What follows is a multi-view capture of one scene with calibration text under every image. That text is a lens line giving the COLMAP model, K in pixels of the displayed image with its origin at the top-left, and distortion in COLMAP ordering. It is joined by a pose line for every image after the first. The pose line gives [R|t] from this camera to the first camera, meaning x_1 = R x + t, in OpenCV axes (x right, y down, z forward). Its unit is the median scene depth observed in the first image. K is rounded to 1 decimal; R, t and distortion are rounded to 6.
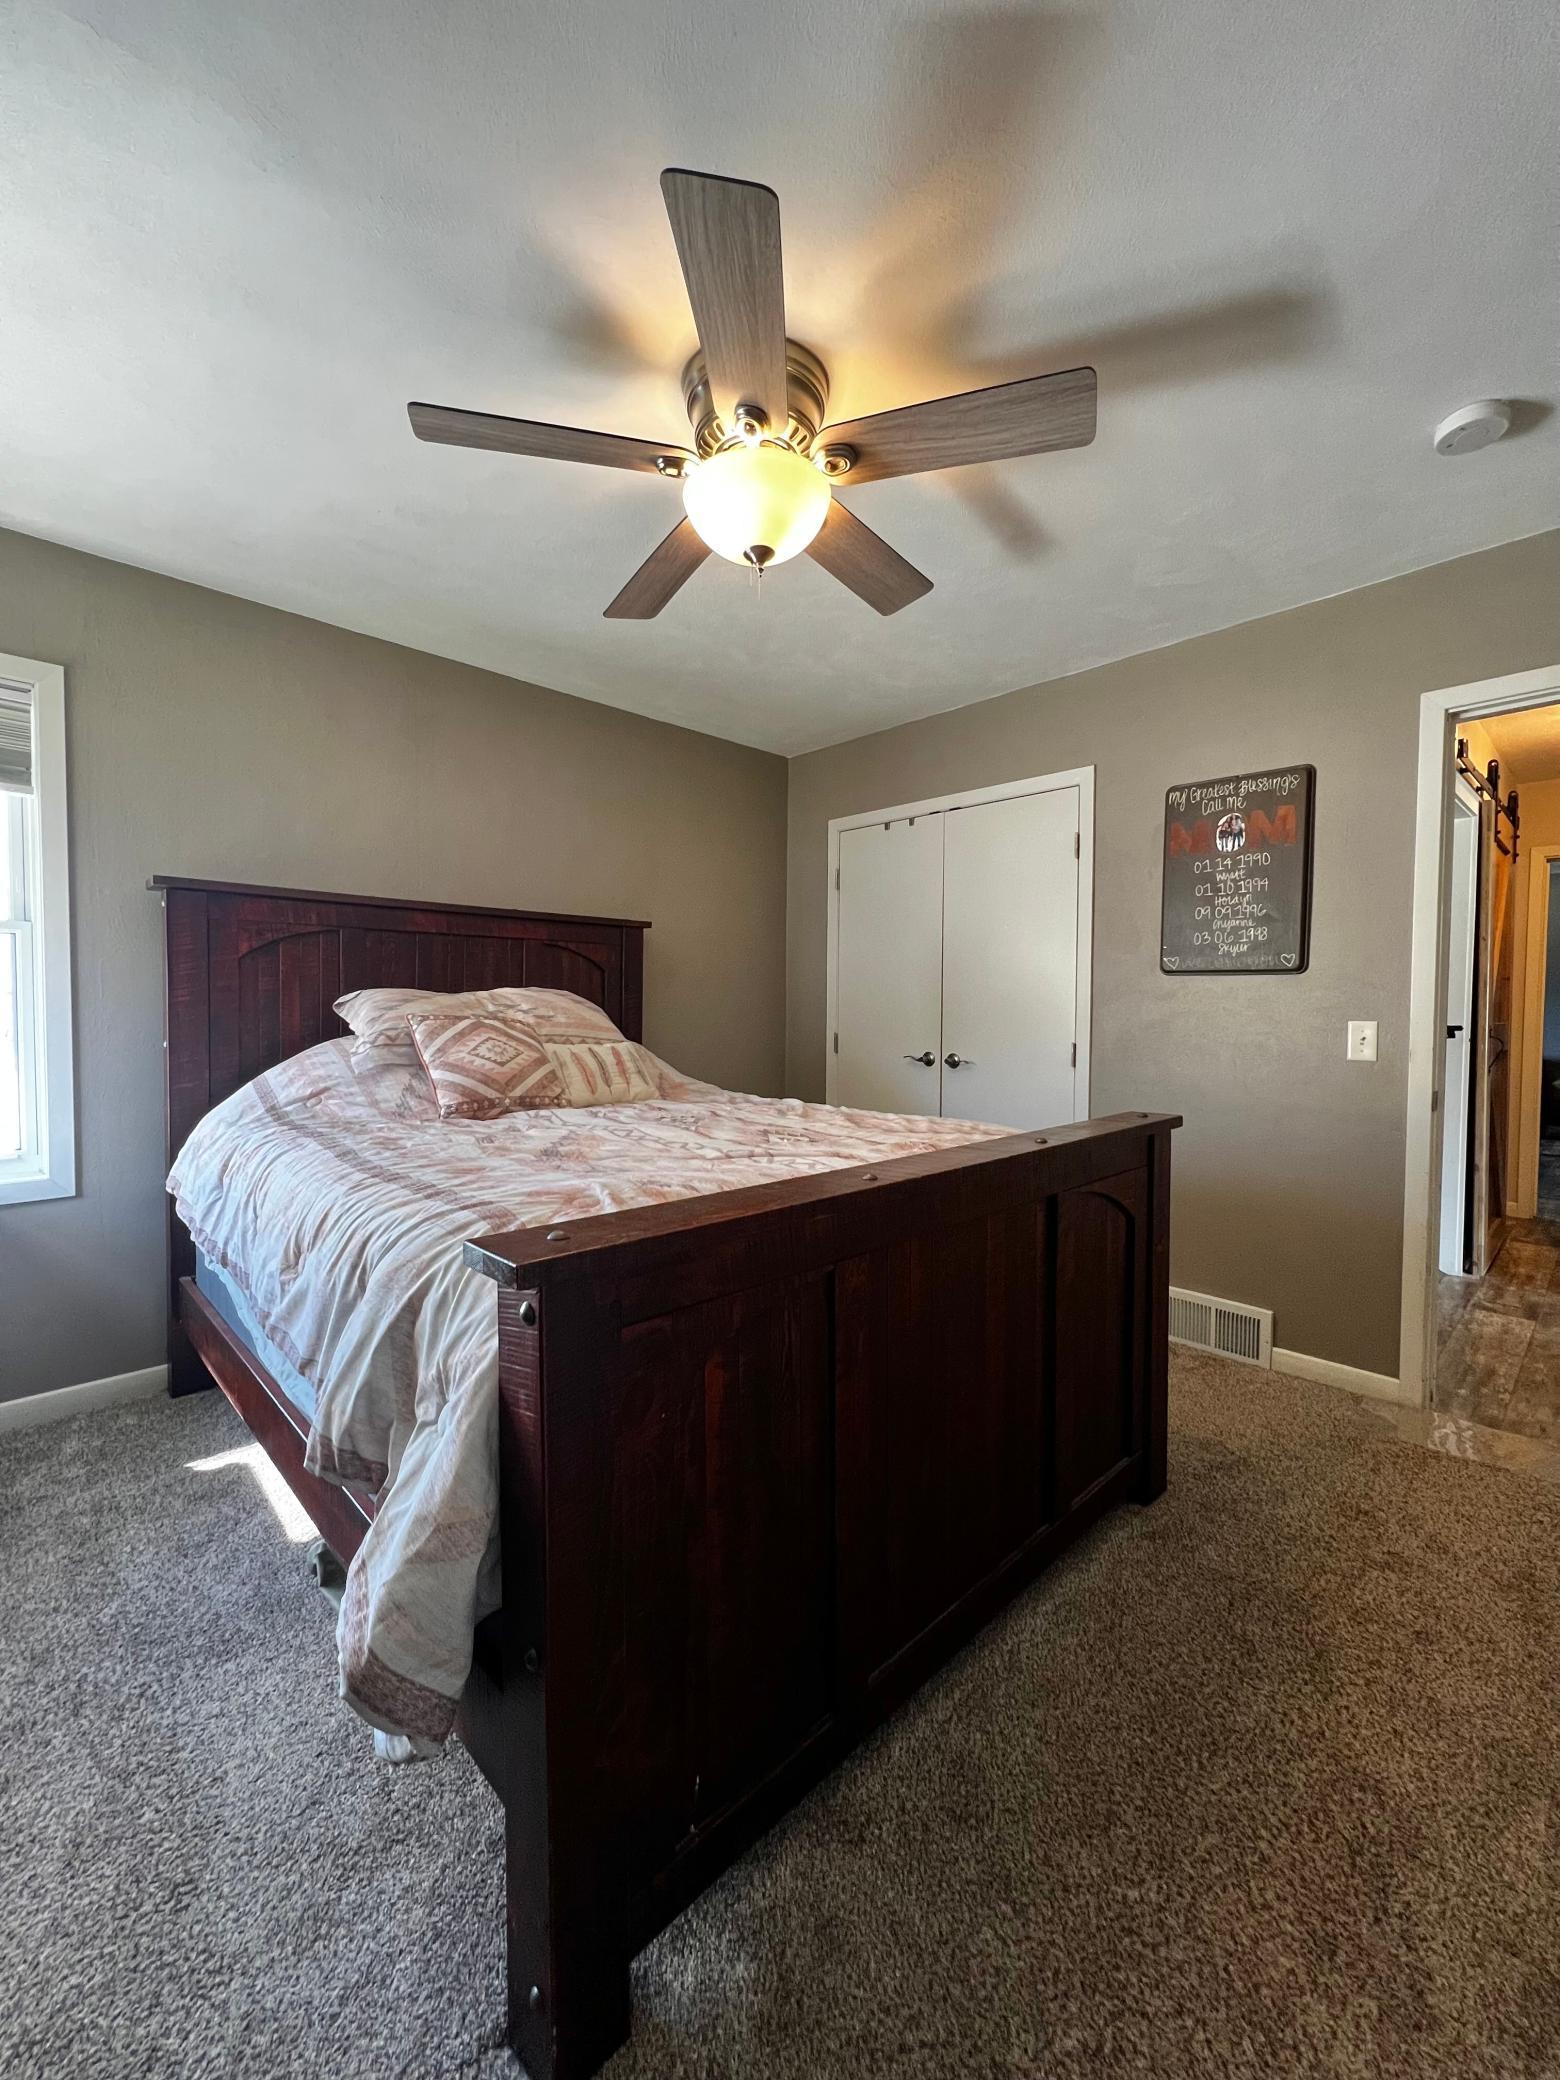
lens RADIAL K [[832.2, 0, 785.1], [0, 832.2, 1034.2], [0, 0, 1]] dist [-0.000919, -0.000238]
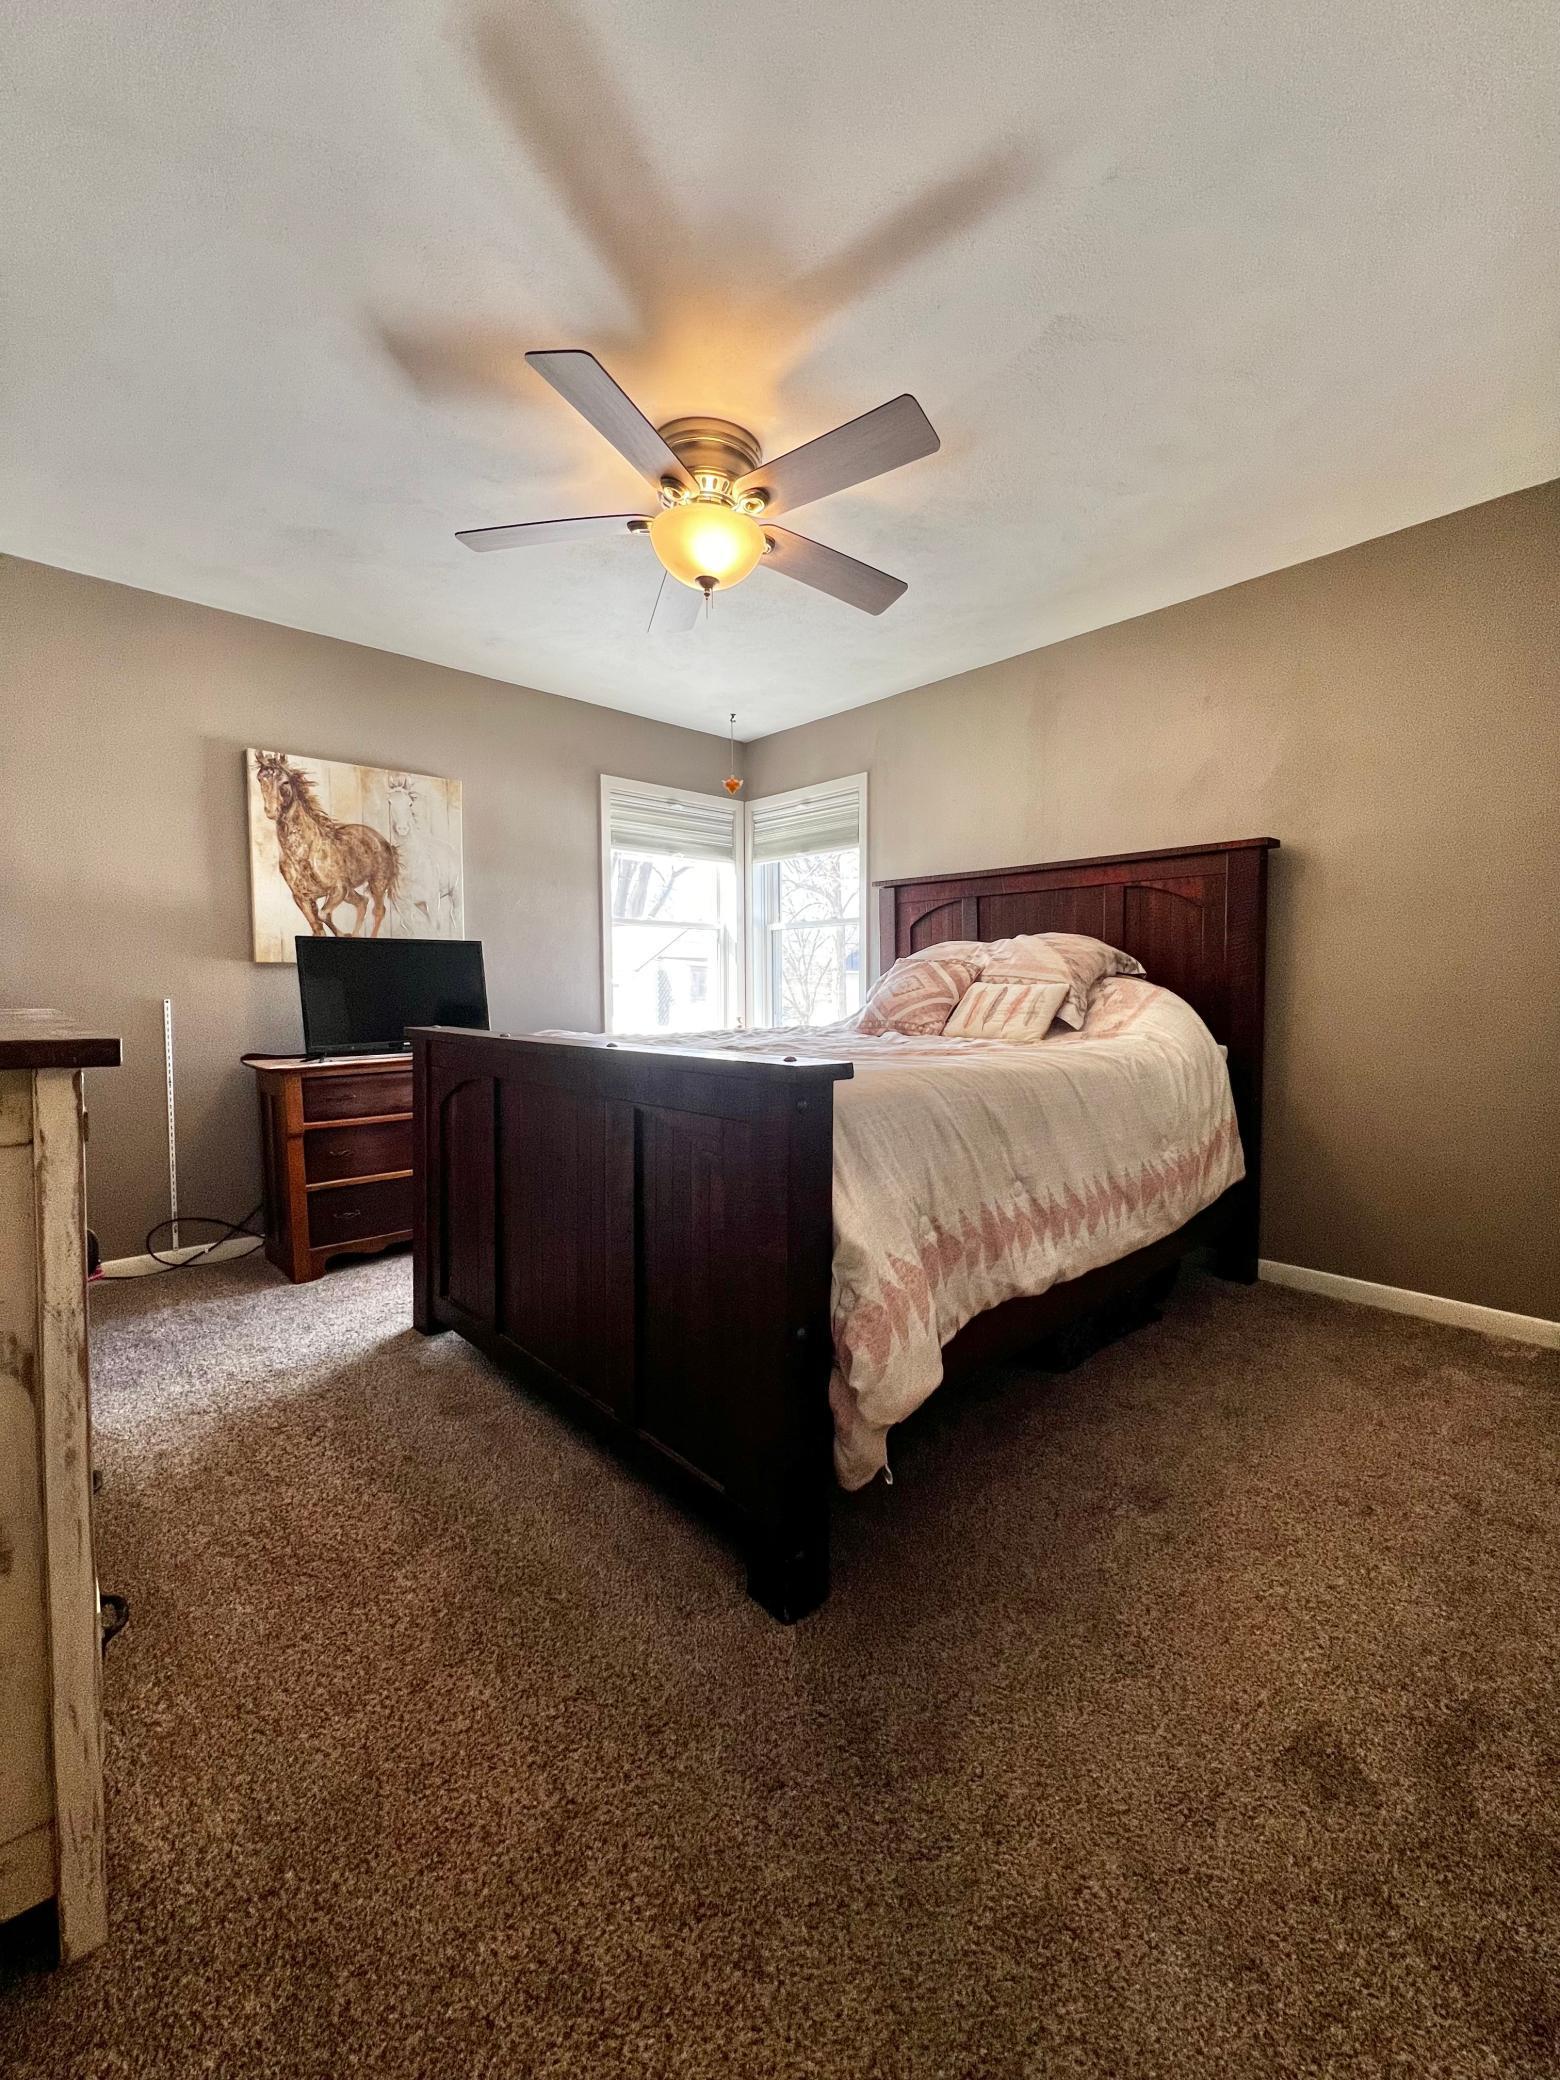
lens RADIAL K [[832.2, 0, 785.1], [0, 832.2, 1034.2], [0, 0, 1]] dist [-0.000919, -0.000238]
pose [[-0.018141, 0.047855, -0.998690, 0.951959], [-0.034712, 0.998222, 0.048463, 0.040193], [0.999233, 0.035545, -0.016448, 0.862876]]
